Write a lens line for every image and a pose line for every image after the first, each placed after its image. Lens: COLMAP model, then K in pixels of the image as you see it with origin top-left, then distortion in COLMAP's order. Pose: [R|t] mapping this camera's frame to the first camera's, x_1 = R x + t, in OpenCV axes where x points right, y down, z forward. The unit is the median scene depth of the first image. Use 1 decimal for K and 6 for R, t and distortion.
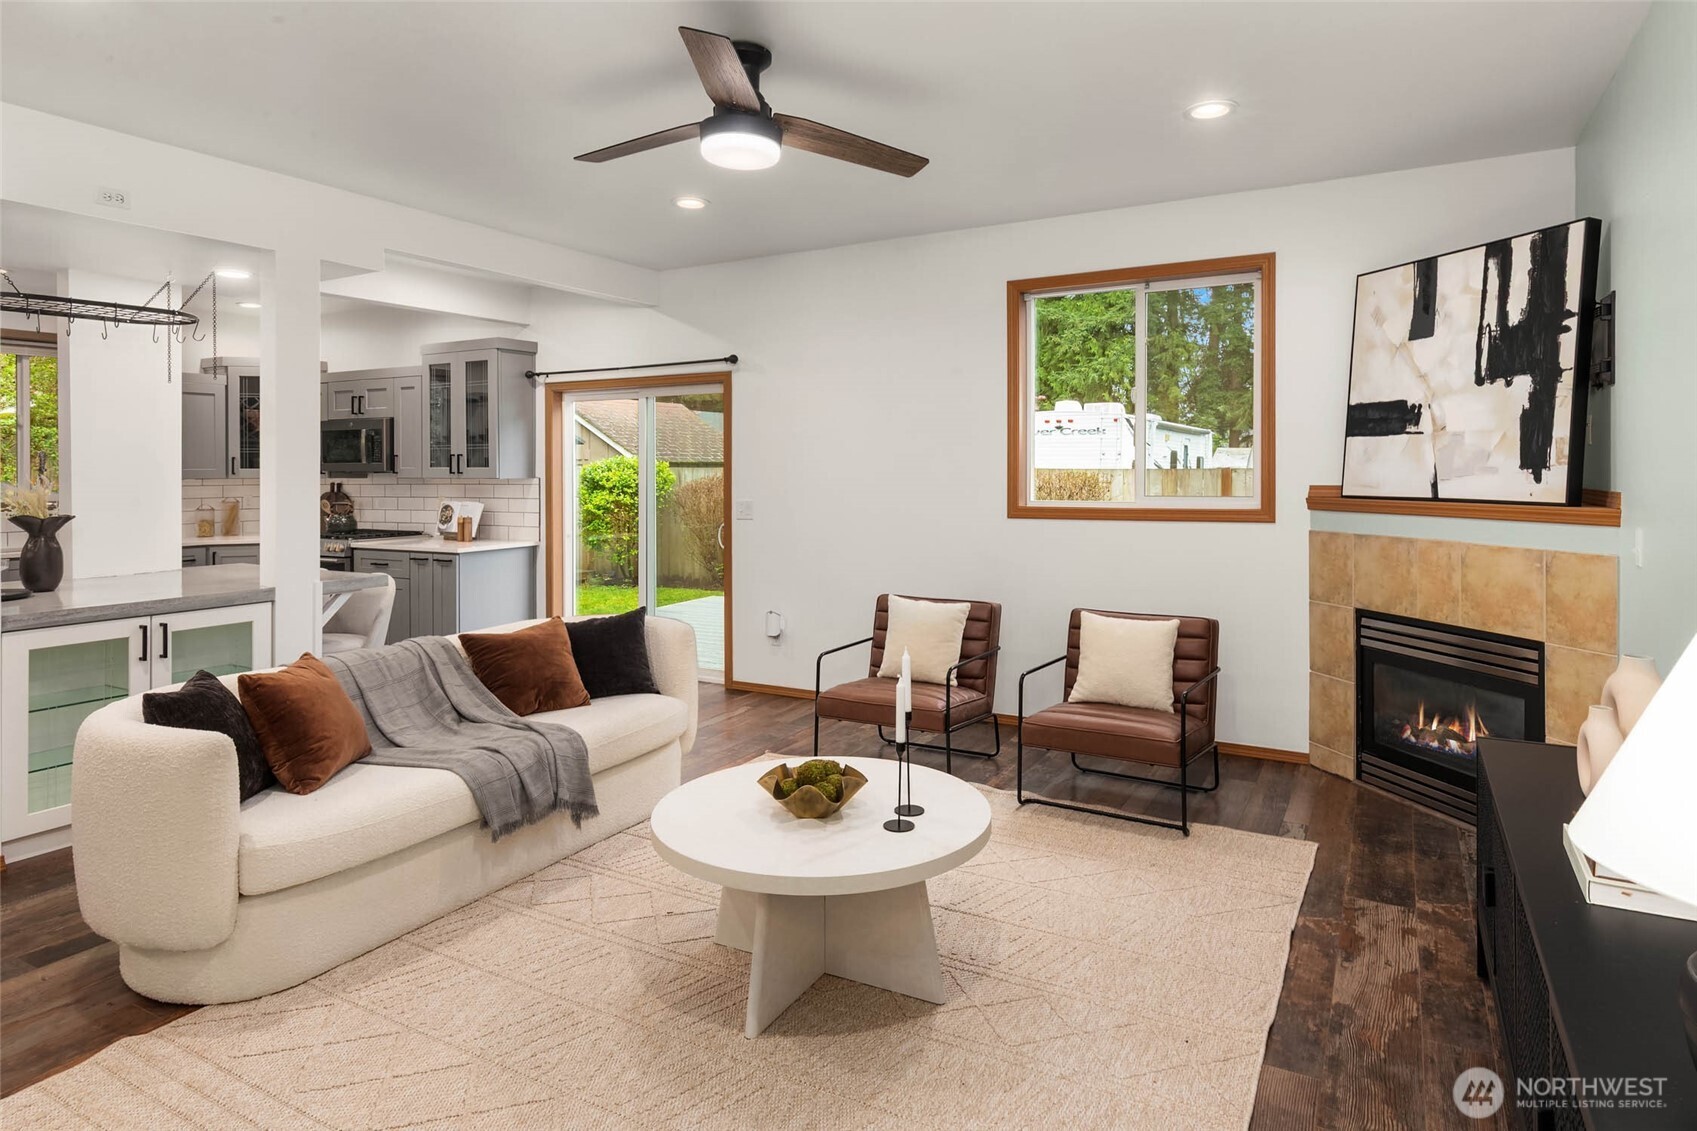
lens RADIAL K [[1011.2, 0, 864.6], [0, 1011.2, 485.0], [0, 0, 1]] dist [0.008107, -0.004173]
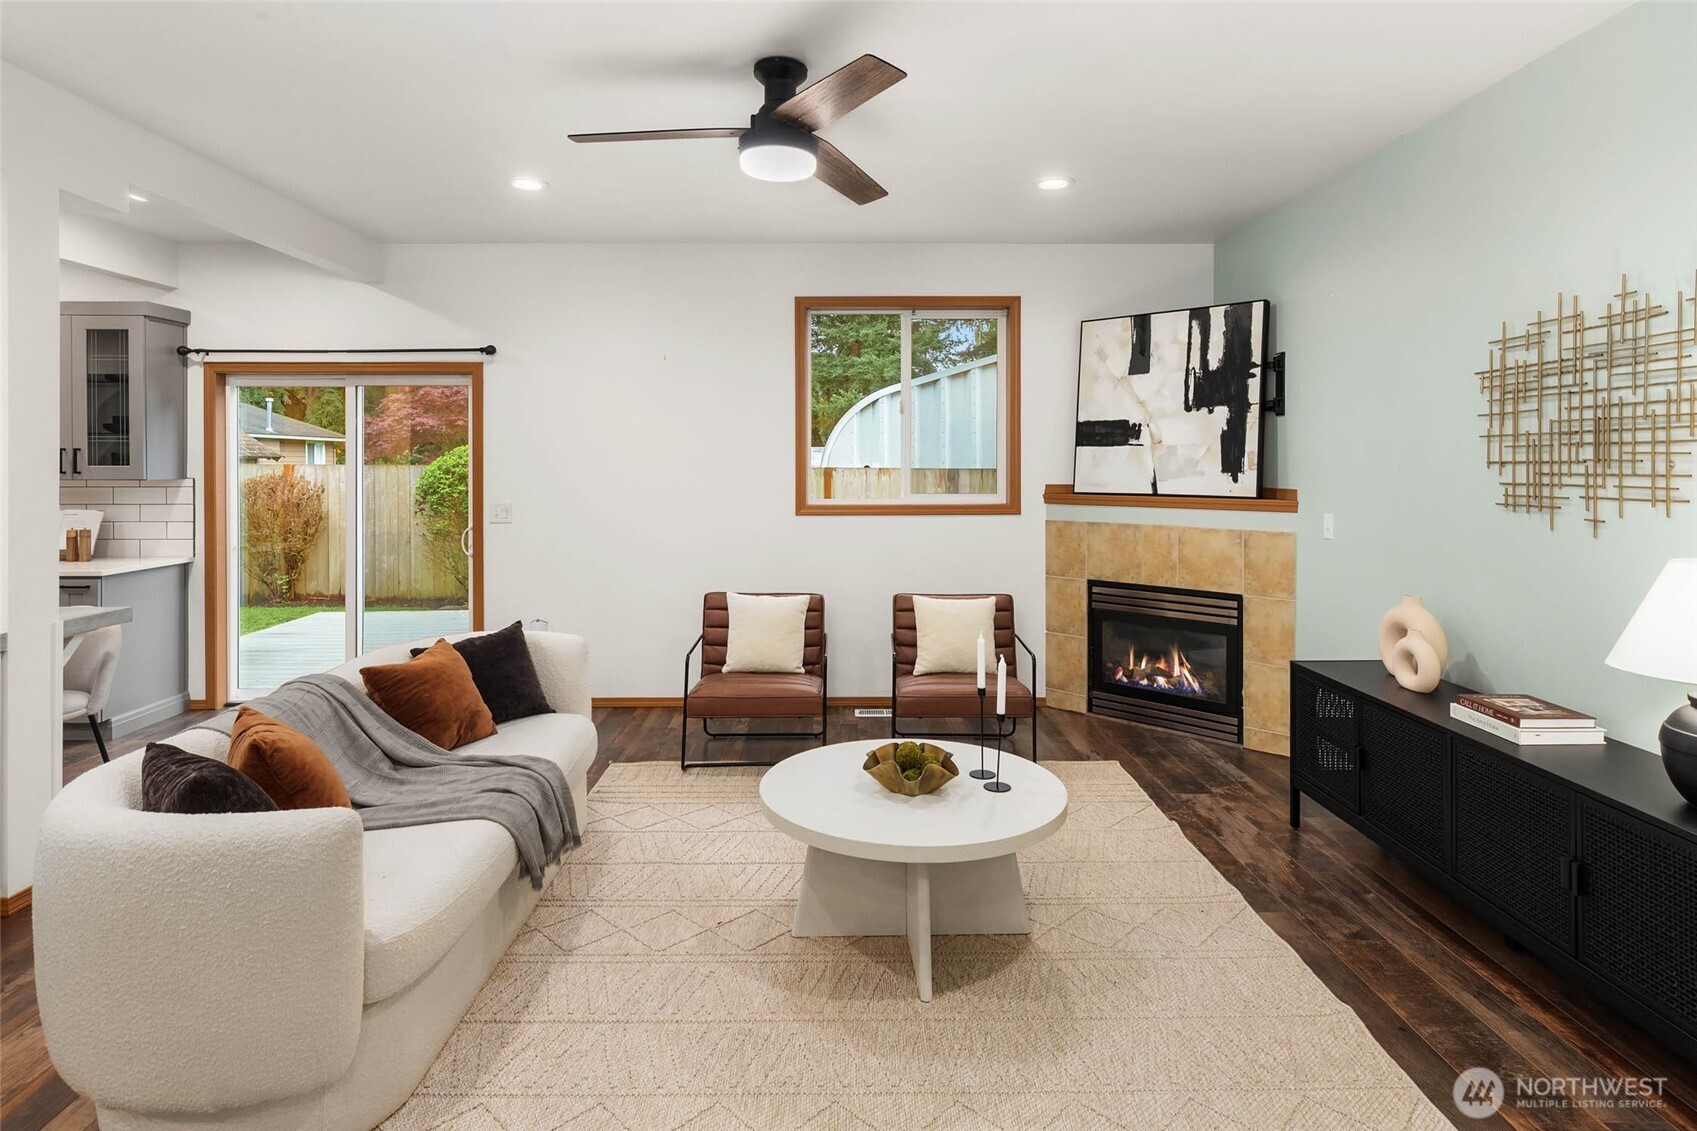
lens RADIAL K [[981.1, 0, 851.5], [0, 981.1, 481.4], [0, 0, 1]] dist [-0.004474, 0.000478]
pose [[0.858378, -0.003930, 0.513002, -0.417200], [0.003303, 0.999992, 0.002132, -0.007201], [-0.513007, -0.000136, 0.858385, 0.083116]]
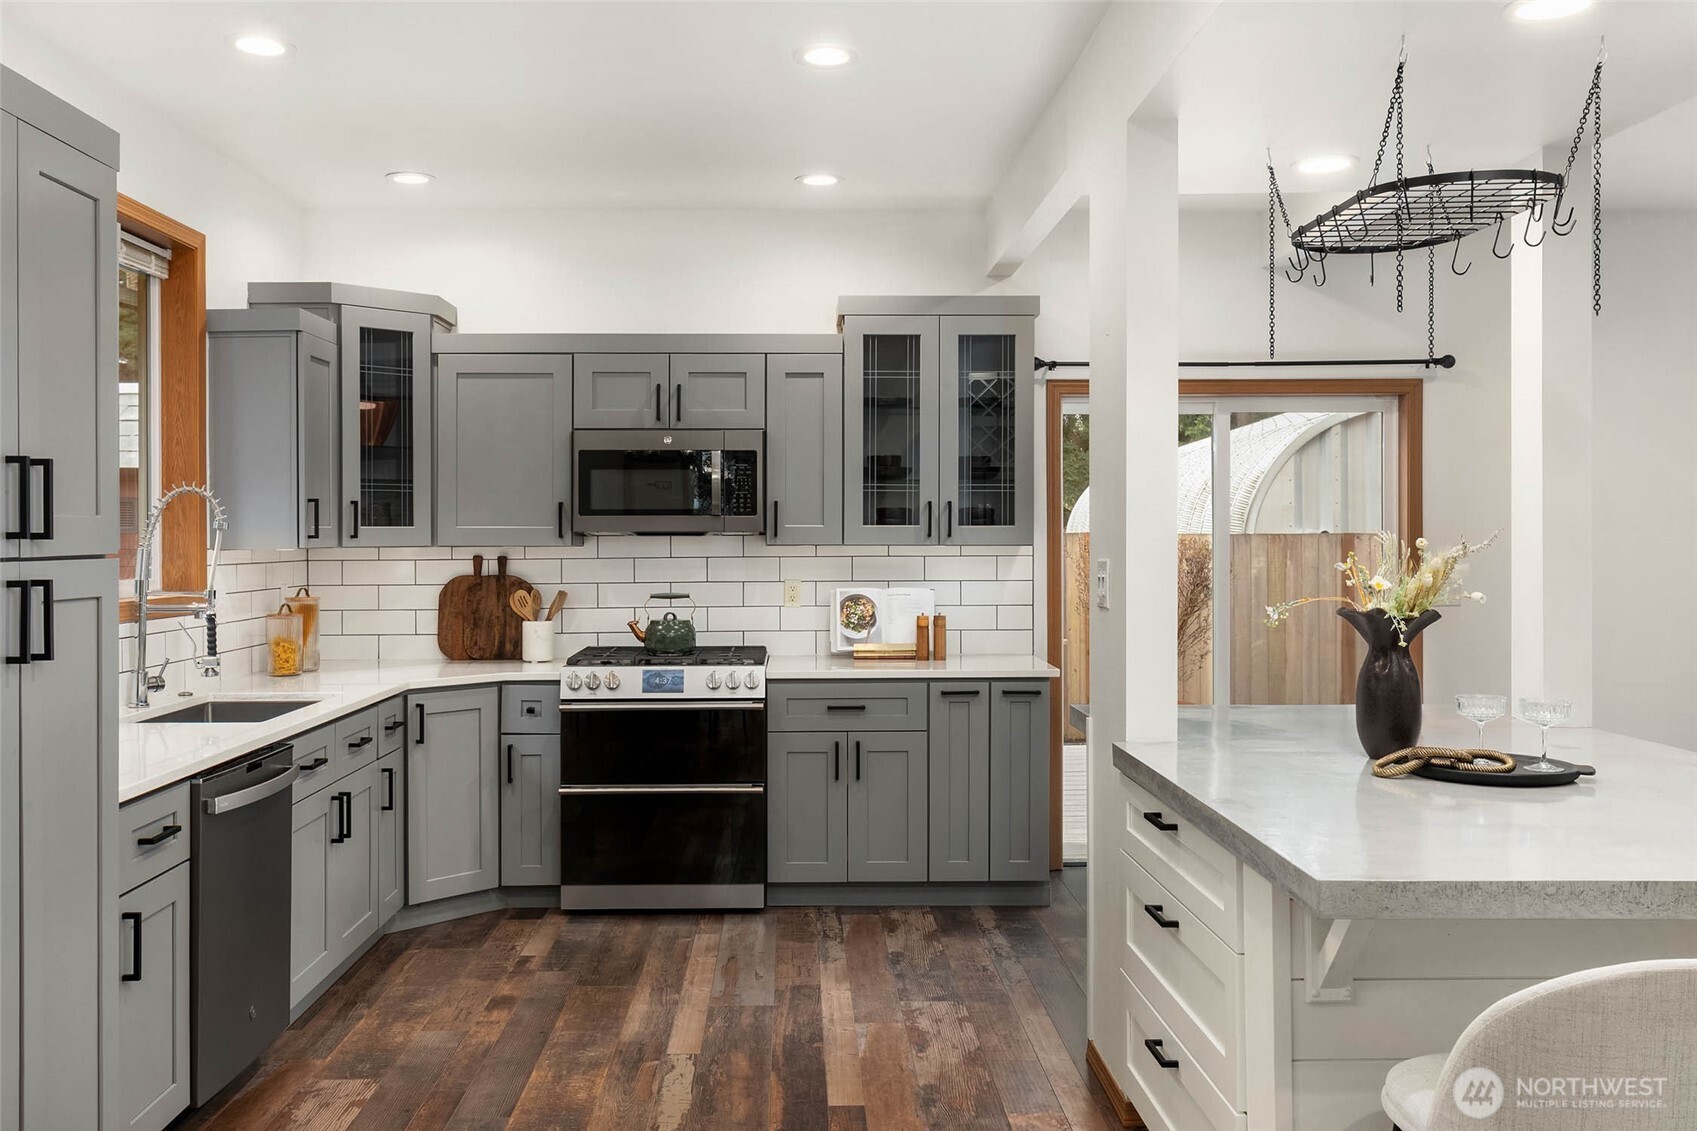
lens RADIAL K [[1515.6, 0, 822.4], [0, 1515.6, 523.7], [0, 0, 1]] dist [0.069571, 0.001084]
pose [[0.853950, 0.006138, 0.520319, -1.347269], [0.008435, 0.999636, -0.025636, 0.004264], [-0.520287, 0.026281, 0.853587, 0.496960]]
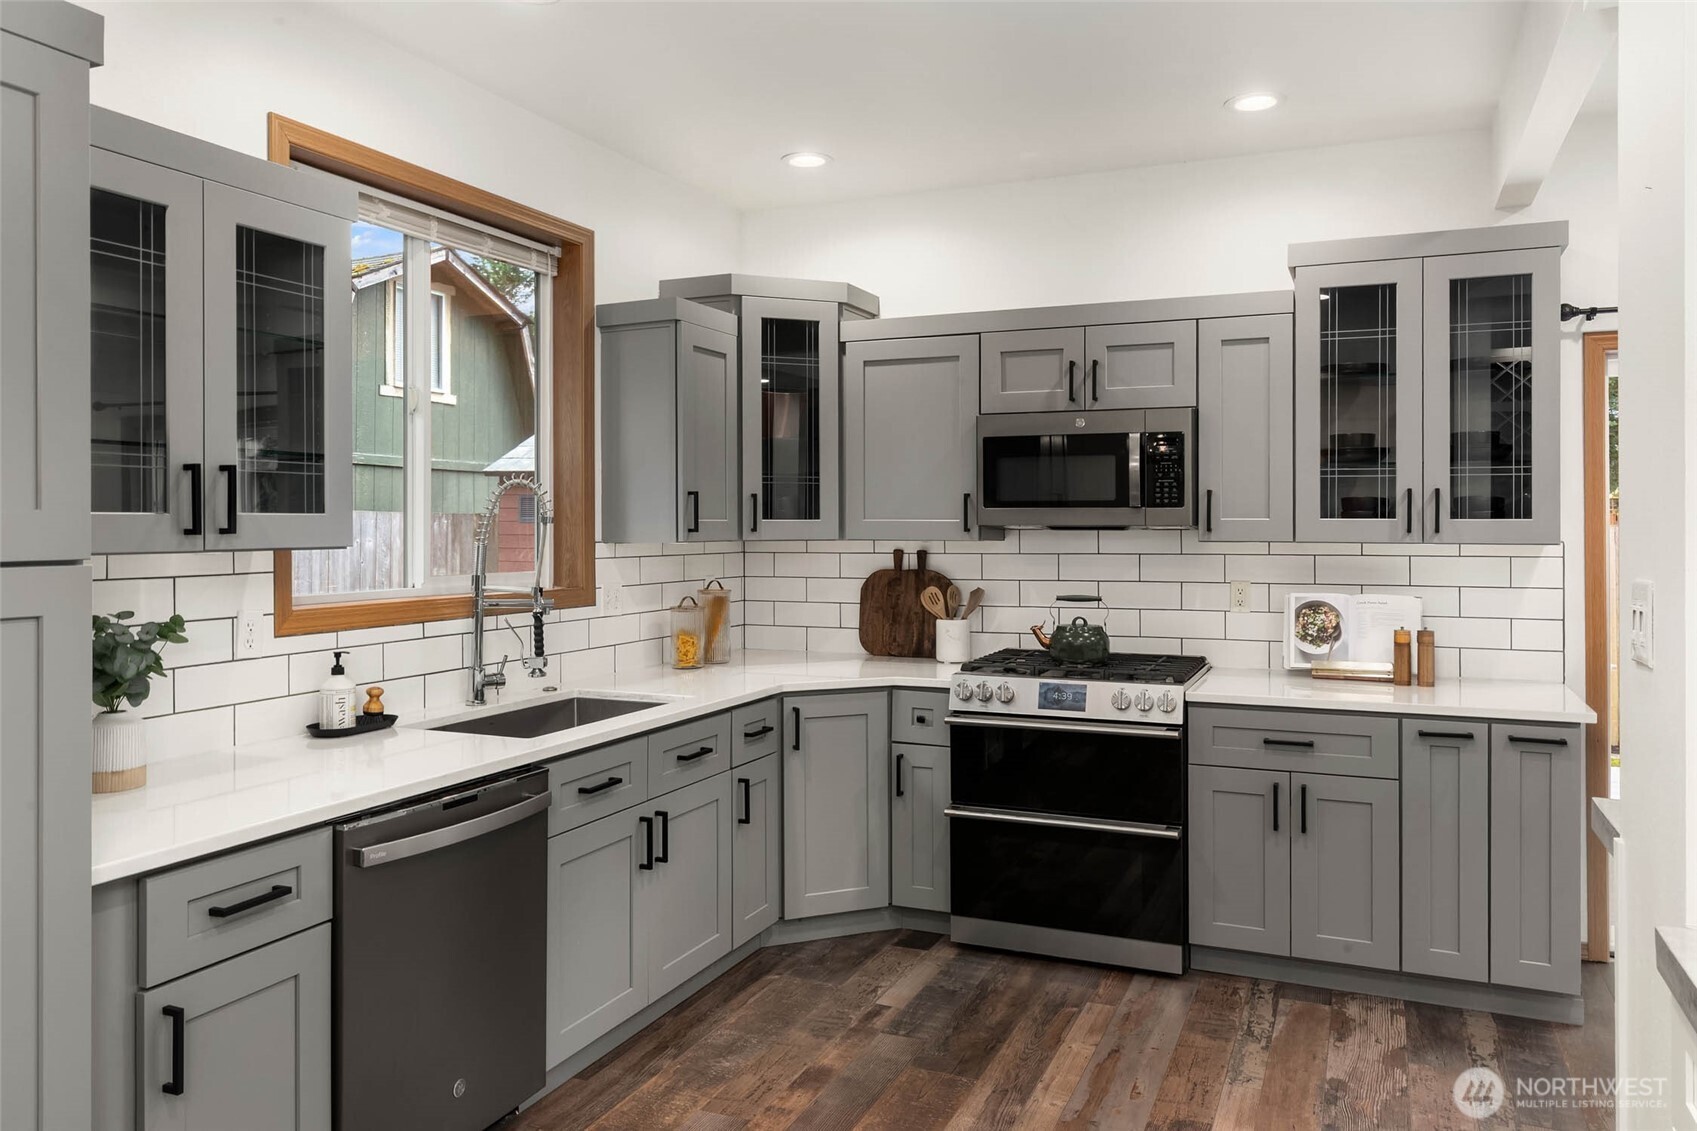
lens RADIAL K [[1185.5, 0, 855.0], [0, 1185.5, 510.1], [0, 0, 1]] dist [0.011285, -0.005064]
pose [[0.993294, 0.005810, 0.115470, -1.075761], [-0.002251, 0.999519, -0.030931, -0.006082], [-0.115594, 0.030463, 0.992829, 0.780248]]
